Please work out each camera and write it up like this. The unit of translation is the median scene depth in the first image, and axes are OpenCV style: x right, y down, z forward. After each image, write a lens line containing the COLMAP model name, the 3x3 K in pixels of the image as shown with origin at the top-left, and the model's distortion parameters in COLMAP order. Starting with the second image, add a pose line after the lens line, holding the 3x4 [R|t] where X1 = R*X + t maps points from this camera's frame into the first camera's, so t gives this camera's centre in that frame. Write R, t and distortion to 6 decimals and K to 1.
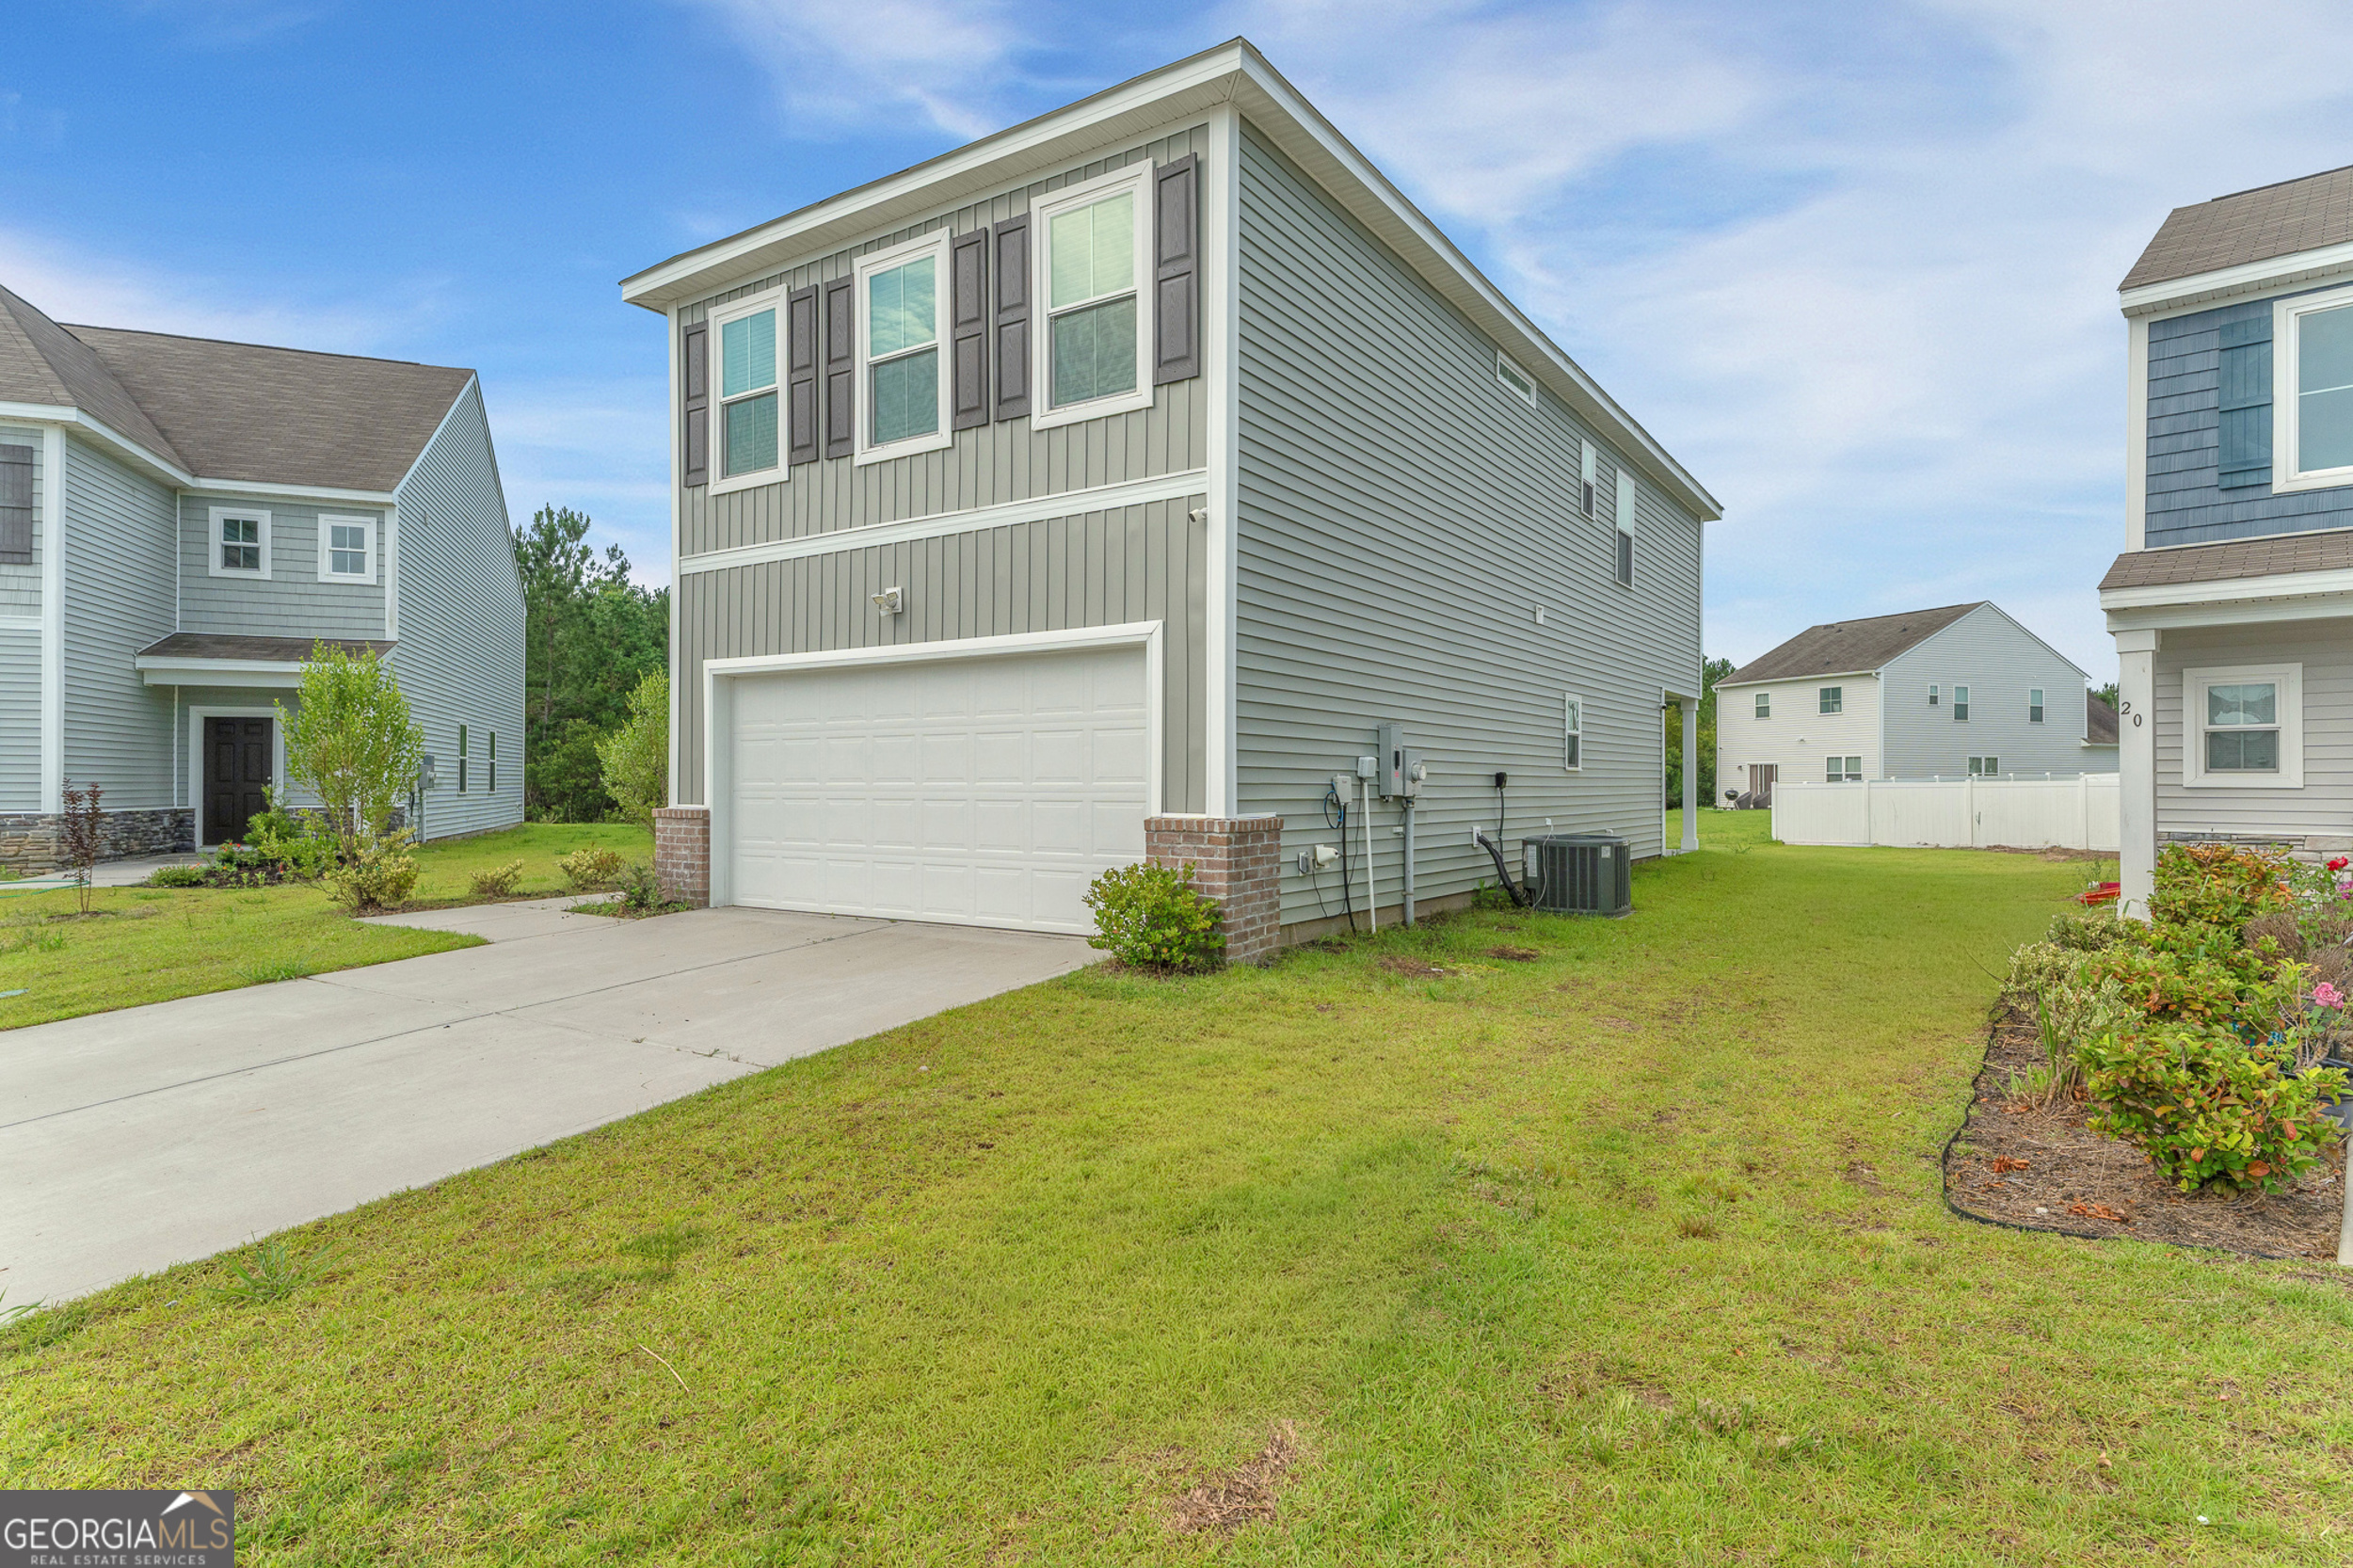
lens RADIAL K [[1198.9, 0, 1176.5], [0, 1198.9, 784.0], [0, 0, 1]] dist [0.025438, 0.000025]
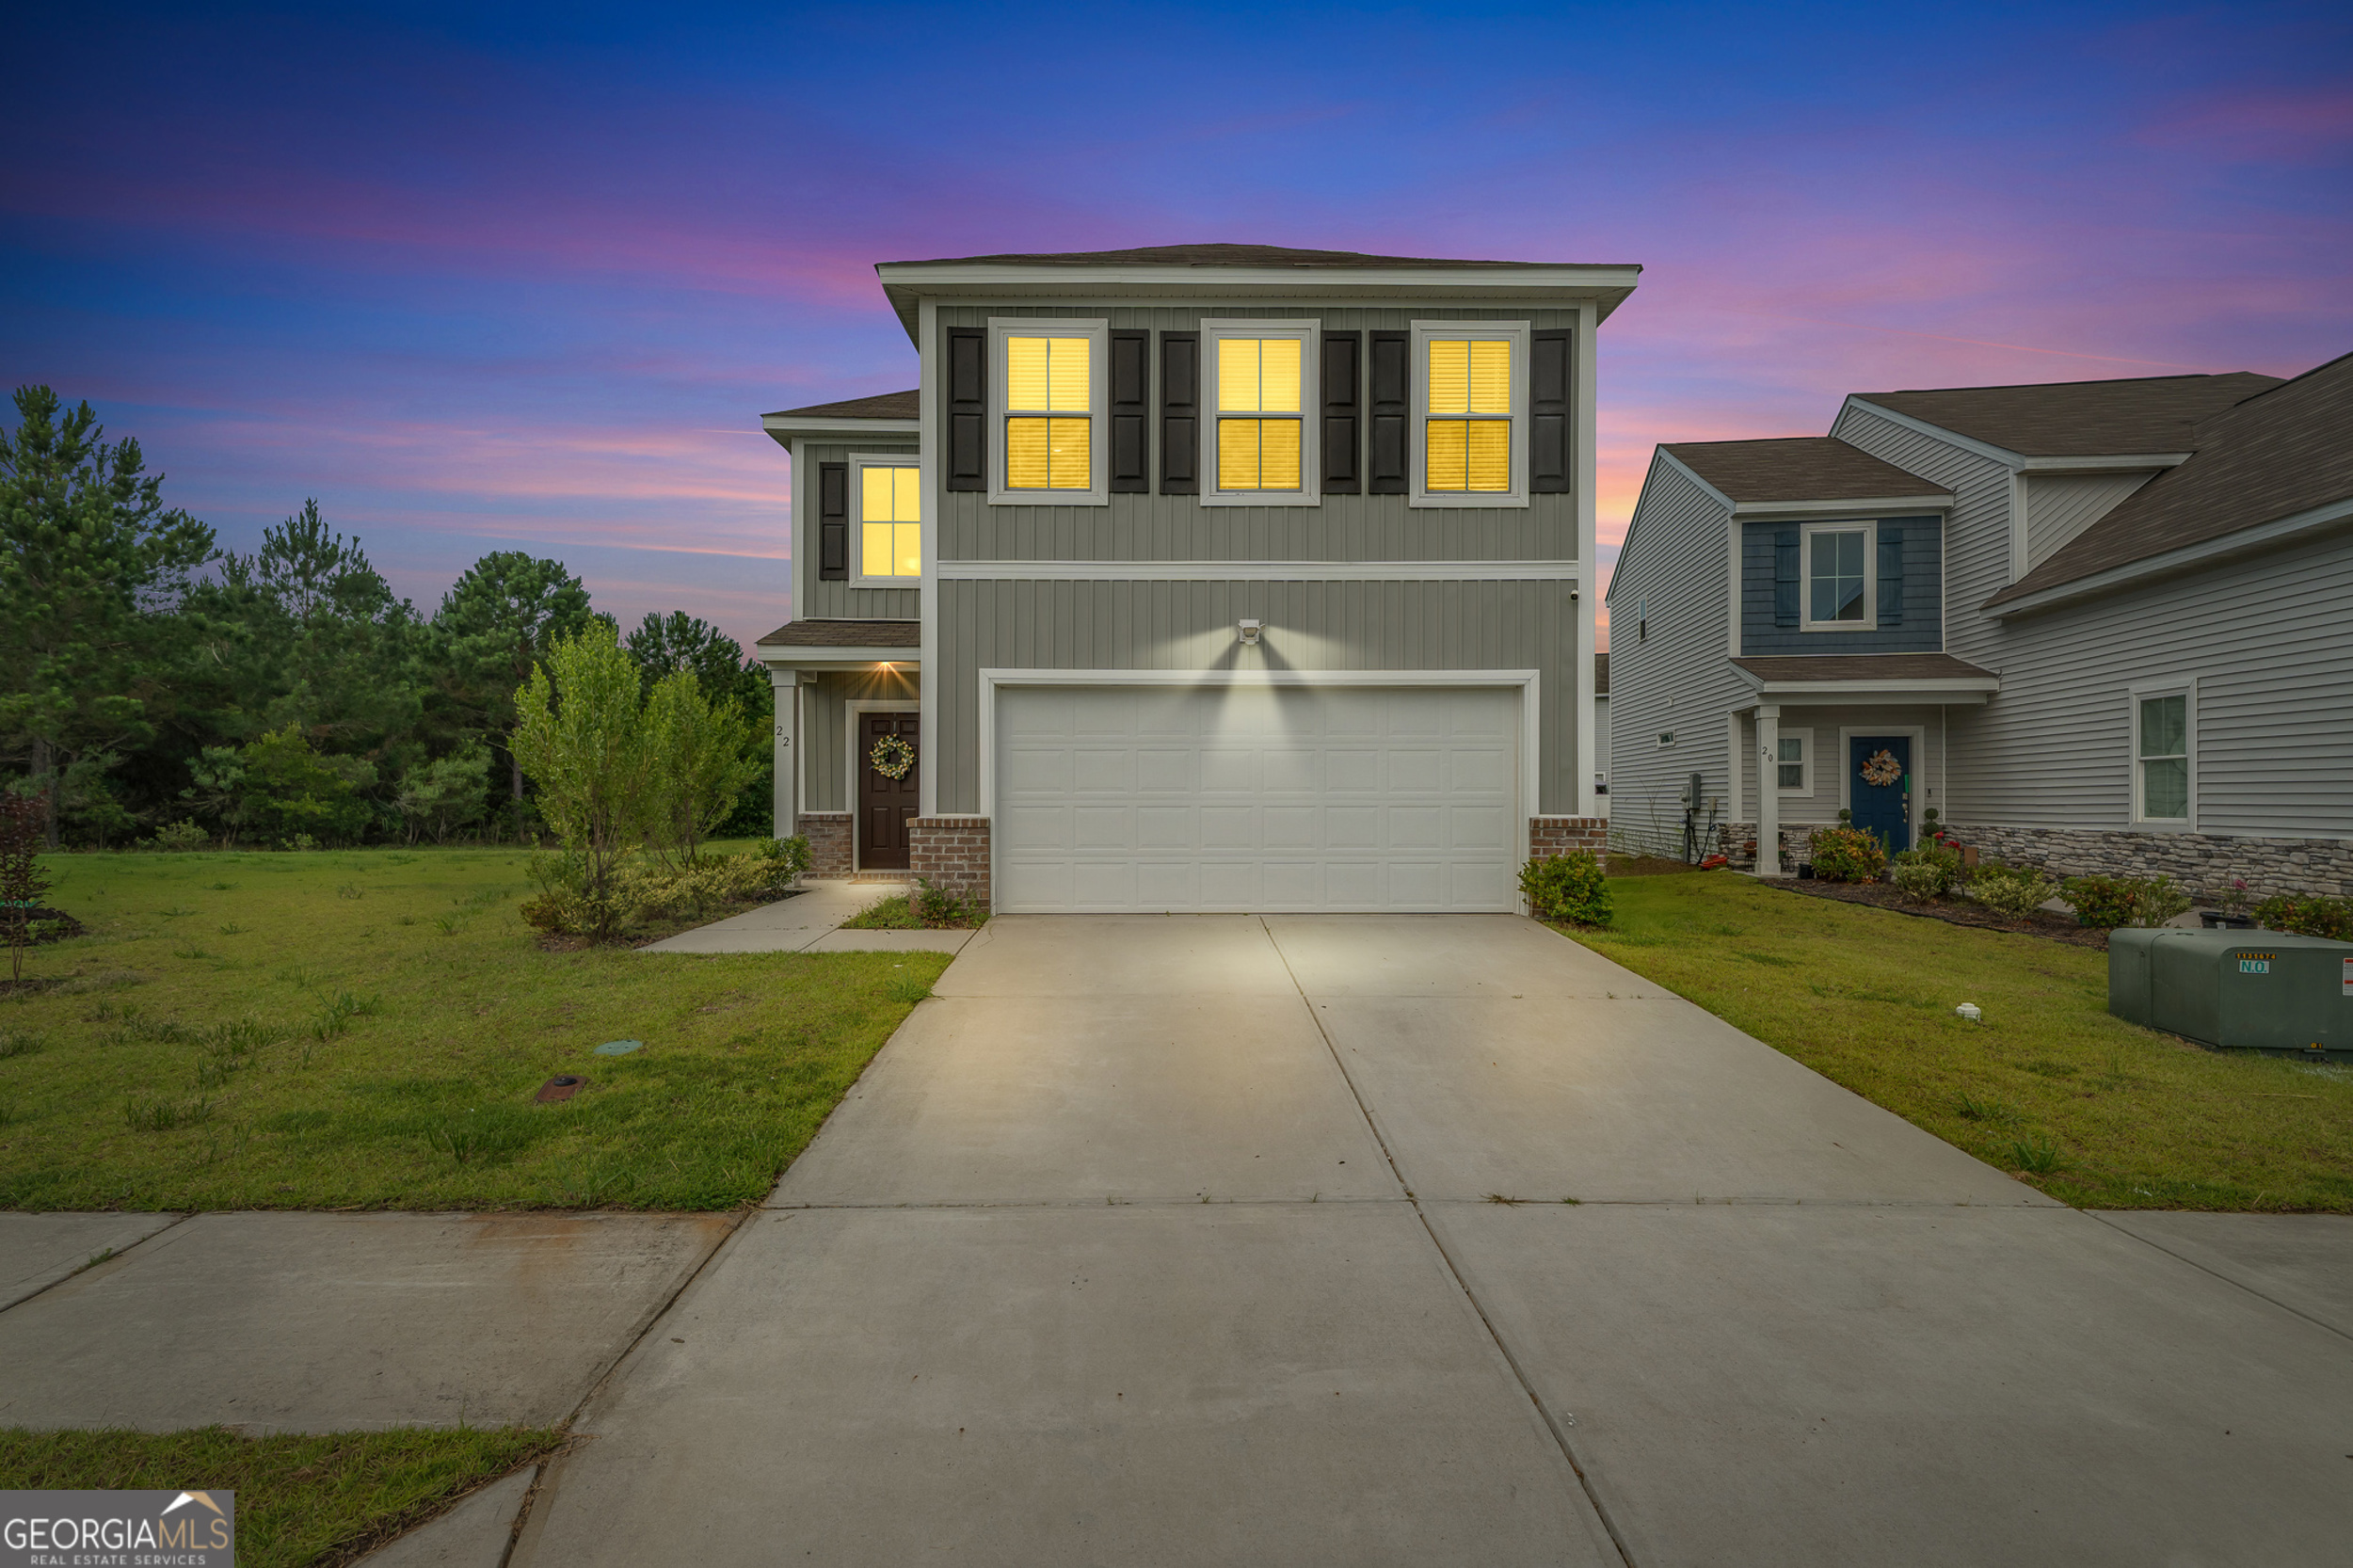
lens RADIAL K [[1161.3, 0, 1128.9], [0, 1161.3, 802.9], [0, 0, 1]] dist [0.005253, 0.000464]
pose [[0.831530, -0.001747, 0.555477, -0.855688], [0.000443, 0.999997, 0.002483, 0.006016], [-0.555479, -0.001819, 0.831528, 0.140925]]
